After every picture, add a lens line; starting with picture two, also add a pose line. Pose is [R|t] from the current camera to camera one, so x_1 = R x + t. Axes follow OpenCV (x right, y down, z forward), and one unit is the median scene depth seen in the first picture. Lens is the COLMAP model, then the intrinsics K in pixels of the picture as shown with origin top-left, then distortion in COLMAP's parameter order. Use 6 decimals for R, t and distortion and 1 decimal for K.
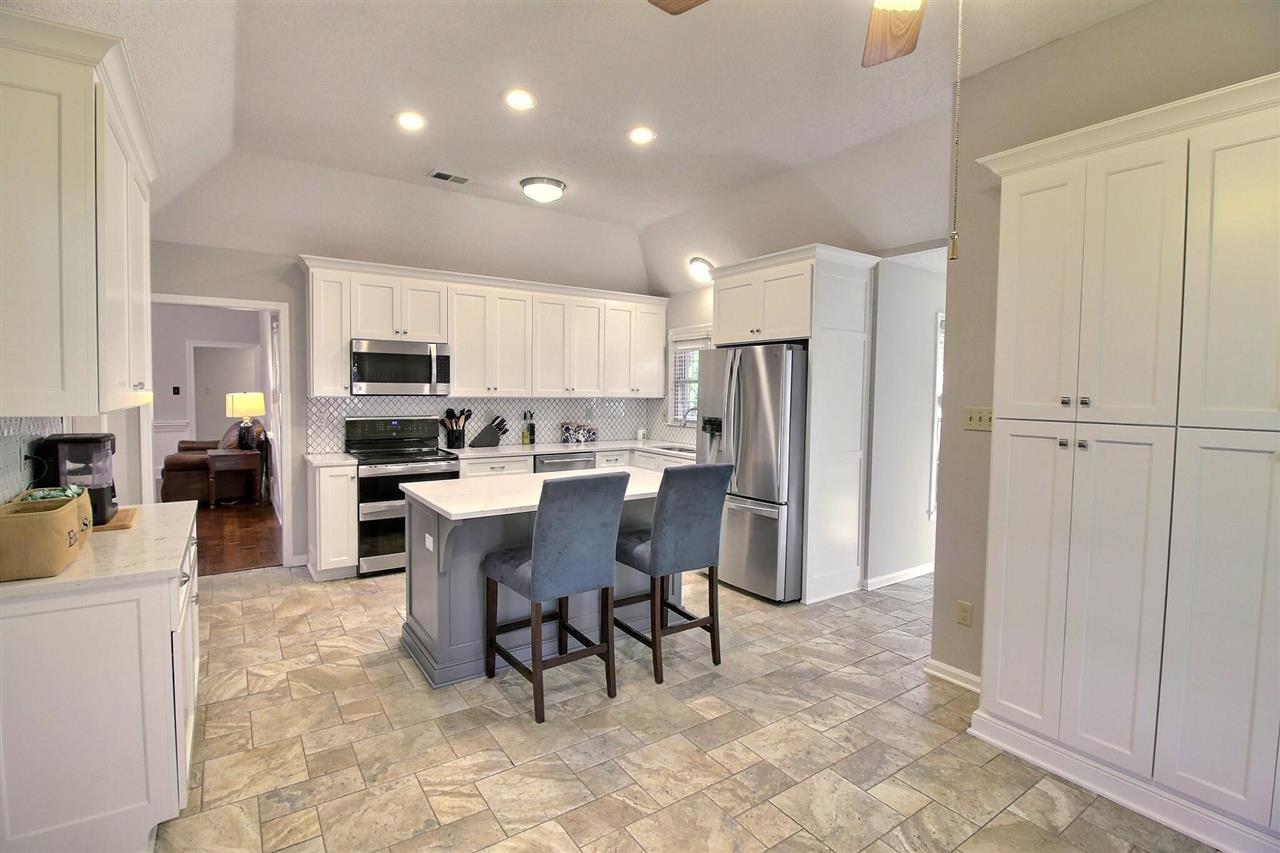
lens RADIAL K [[592.4, 0, 631.5], [0, 592.4, 416.1], [0, 0, 1]] dist [-0.002075, -0.014046]
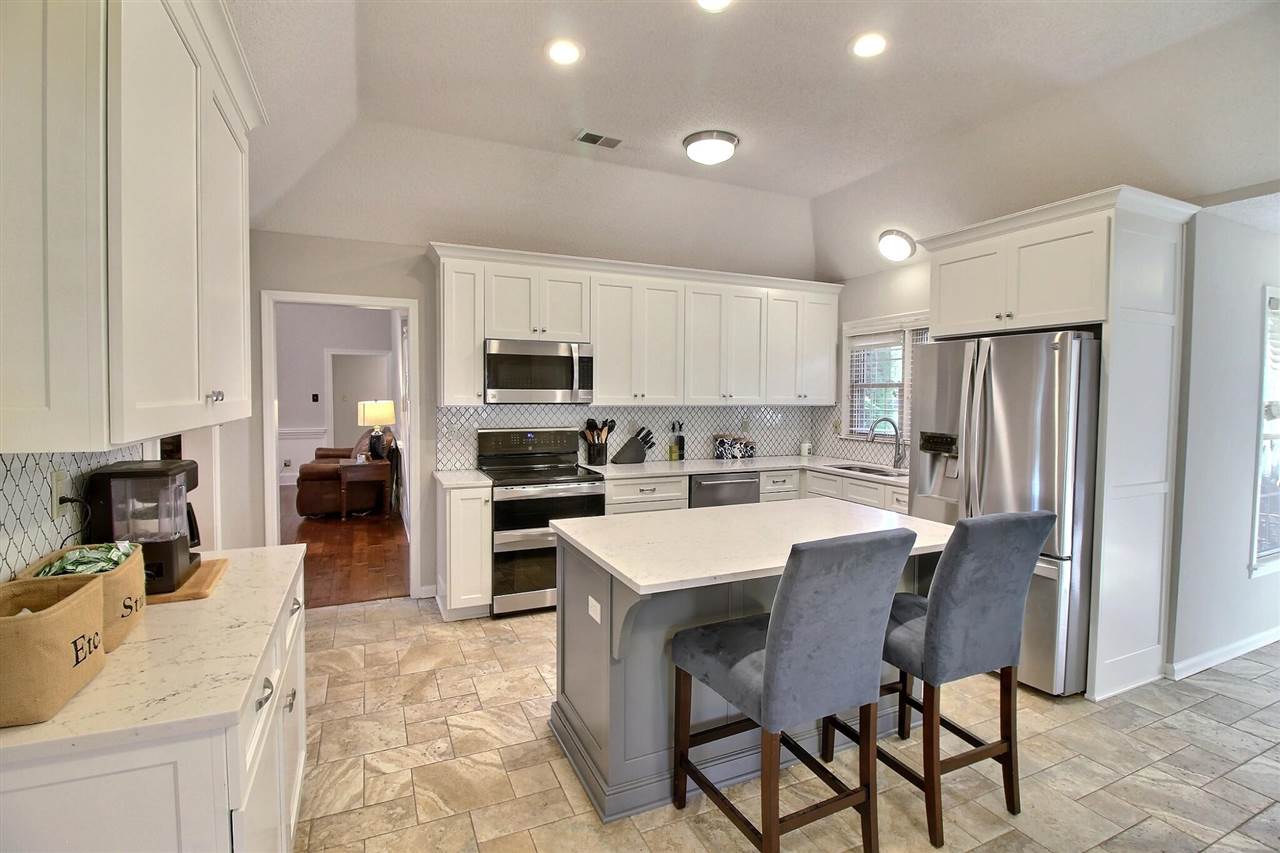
lens RADIAL K [[592.4, 0, 631.5], [0, 592.4, 416.1], [0, 0, 1]] dist [-0.002075, -0.014046]
pose [[0.983795, 0.001919, -0.179286, -0.112427], [-0.003452, 0.999960, -0.008235, -0.011674], [0.179263, 0.008720, 0.983763, 0.196707]]
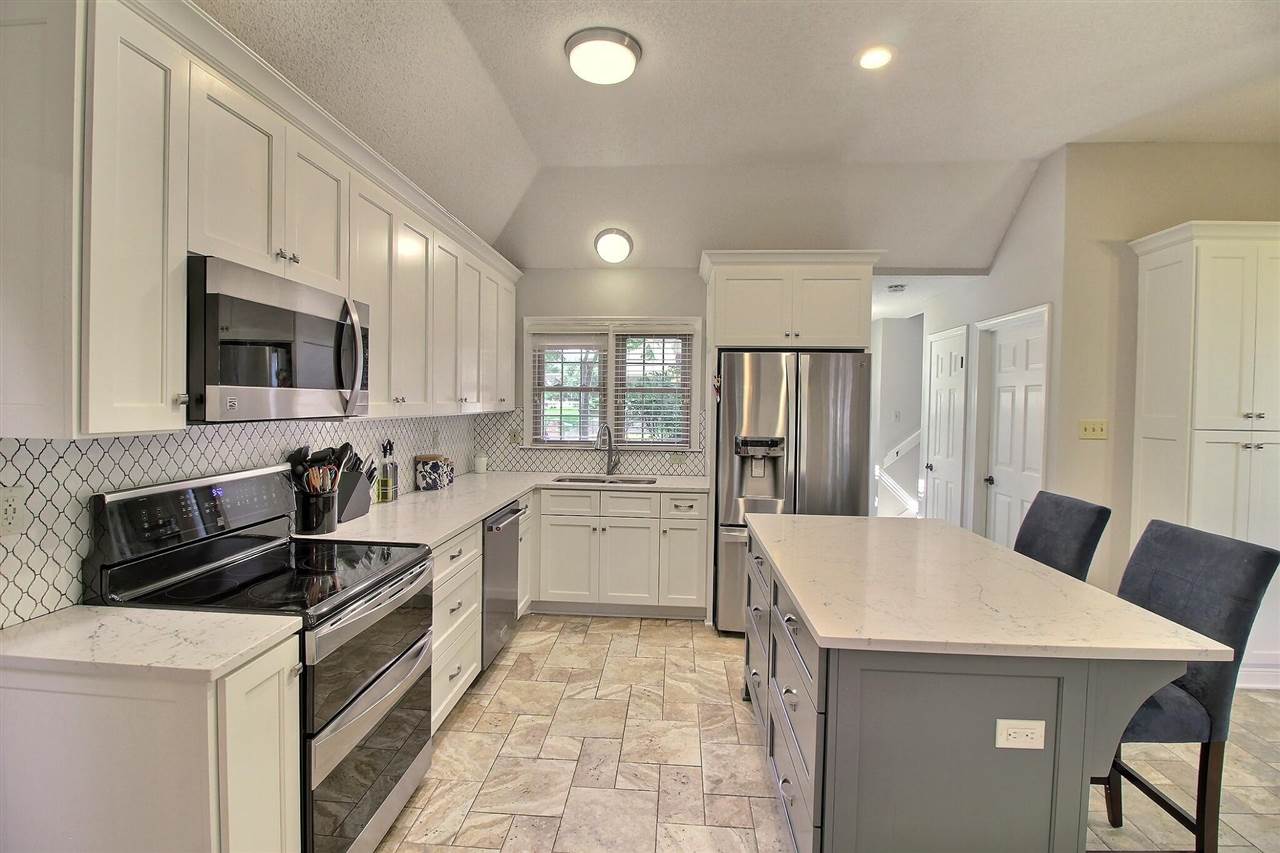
lens RADIAL K [[592.4, 0, 631.5], [0, 592.4, 416.1], [0, 0, 1]] dist [-0.002075, -0.014046]
pose [[0.629253, -0.023366, 0.776849, -0.598252], [0.028495, 0.999570, 0.006983, -0.036933], [-0.776678, 0.017743, 0.629648, 0.634837]]
